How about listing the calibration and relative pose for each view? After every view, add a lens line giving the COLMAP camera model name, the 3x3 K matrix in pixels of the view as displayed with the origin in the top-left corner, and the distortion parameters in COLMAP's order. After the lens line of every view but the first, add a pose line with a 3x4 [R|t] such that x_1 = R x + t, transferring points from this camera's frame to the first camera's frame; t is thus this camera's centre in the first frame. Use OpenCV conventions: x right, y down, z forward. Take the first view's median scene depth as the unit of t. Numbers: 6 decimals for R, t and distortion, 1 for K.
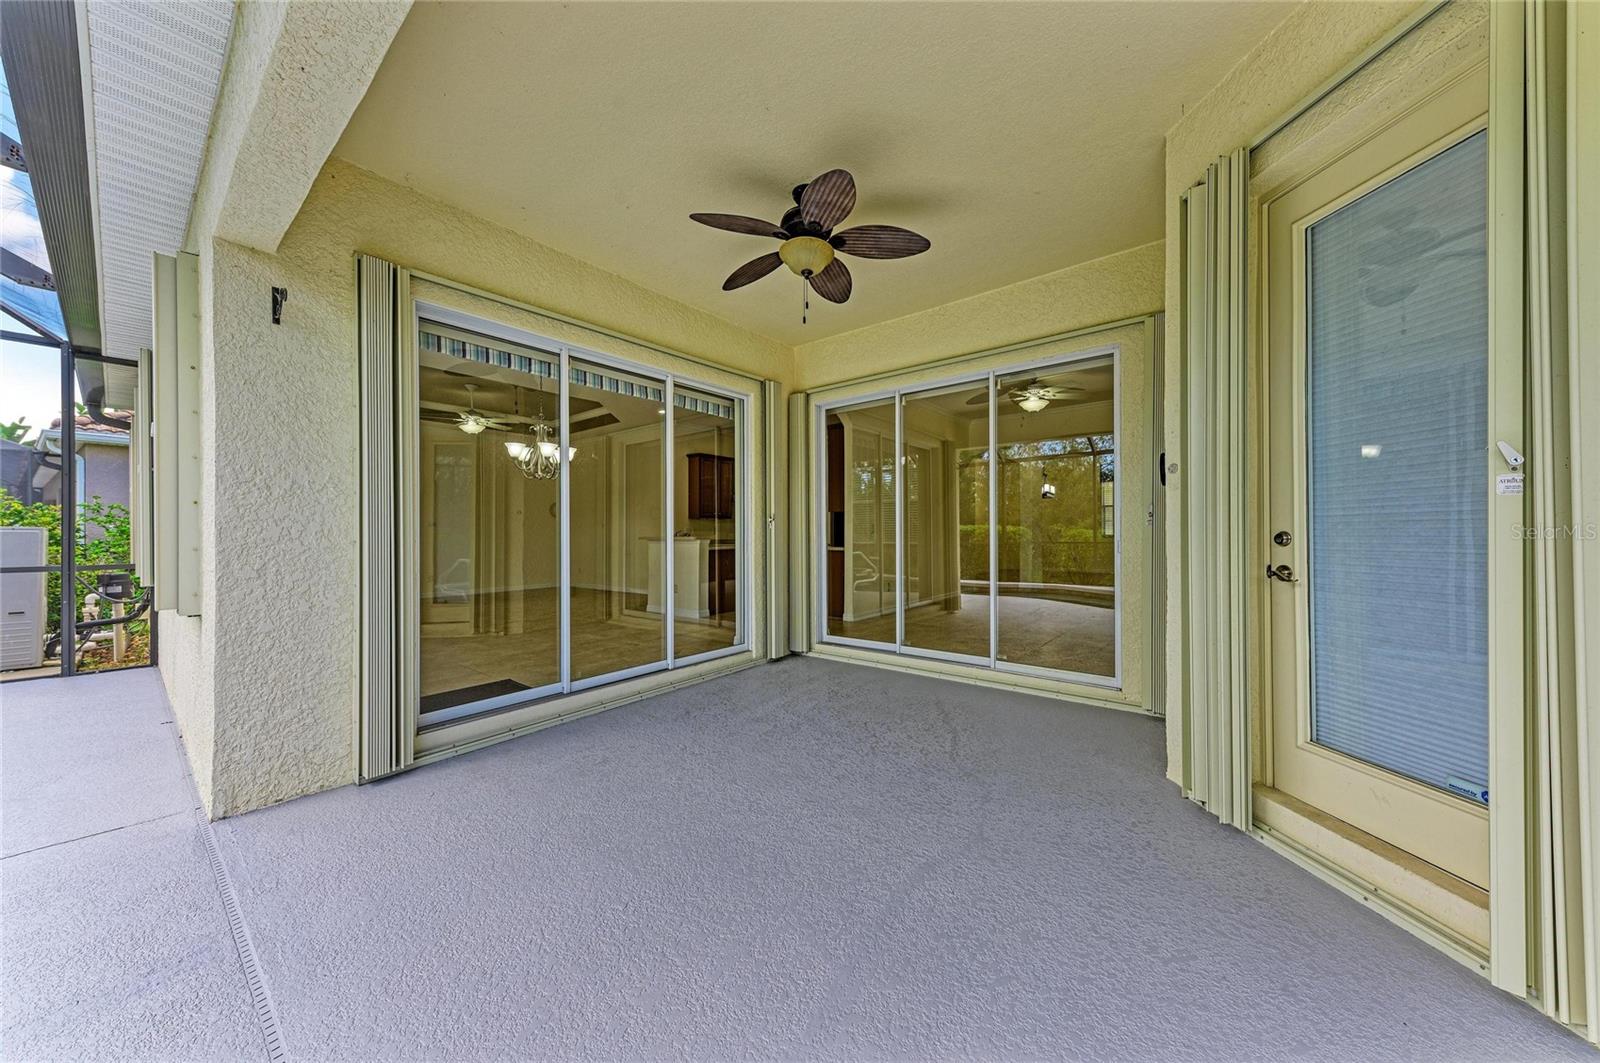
lens RADIAL K [[549.1, 0, 787.1], [0, 549.1, 534.9], [0, 0, 1]] dist [0.013656, -0.002268]
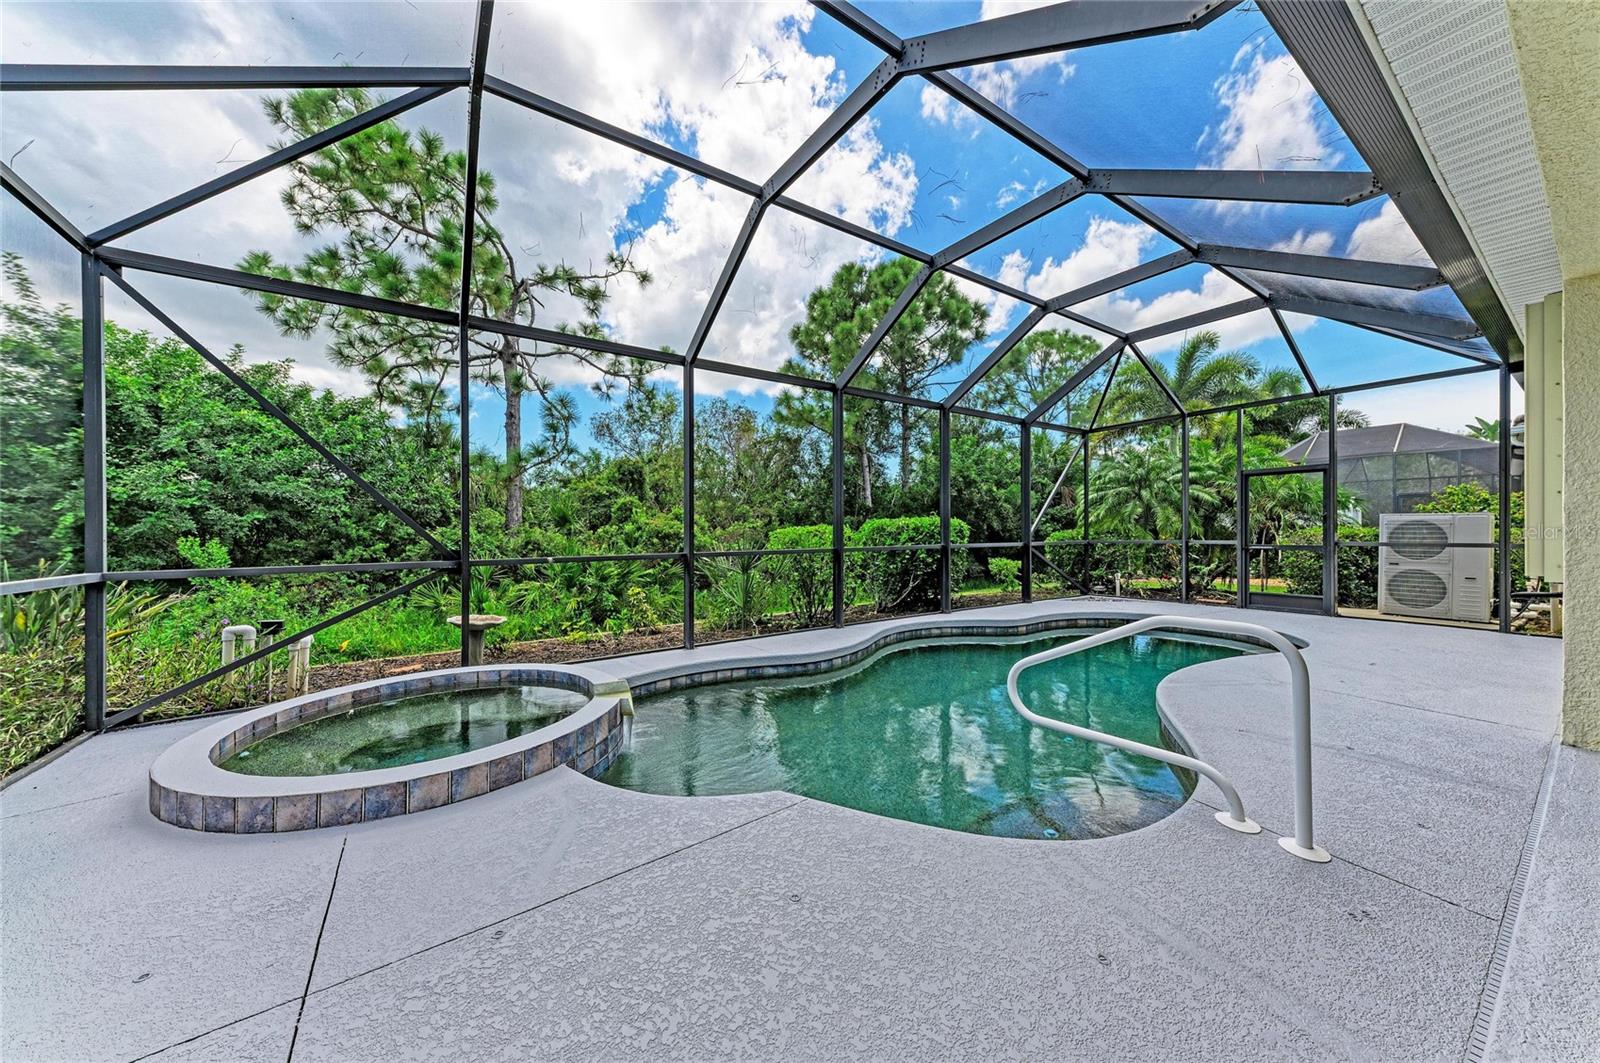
lens RADIAL K [[549.1, 0, 797.5], [0, 549.1, 532.7], [0, 0, 1]] dist [0.013656, -0.002268]
pose [[-0.281703, 0.012552, -0.959419, 0.317486], [0.012291, 0.999880, 0.009472, -0.000025], [0.959423, -0.009124, -0.281824, -0.145242]]
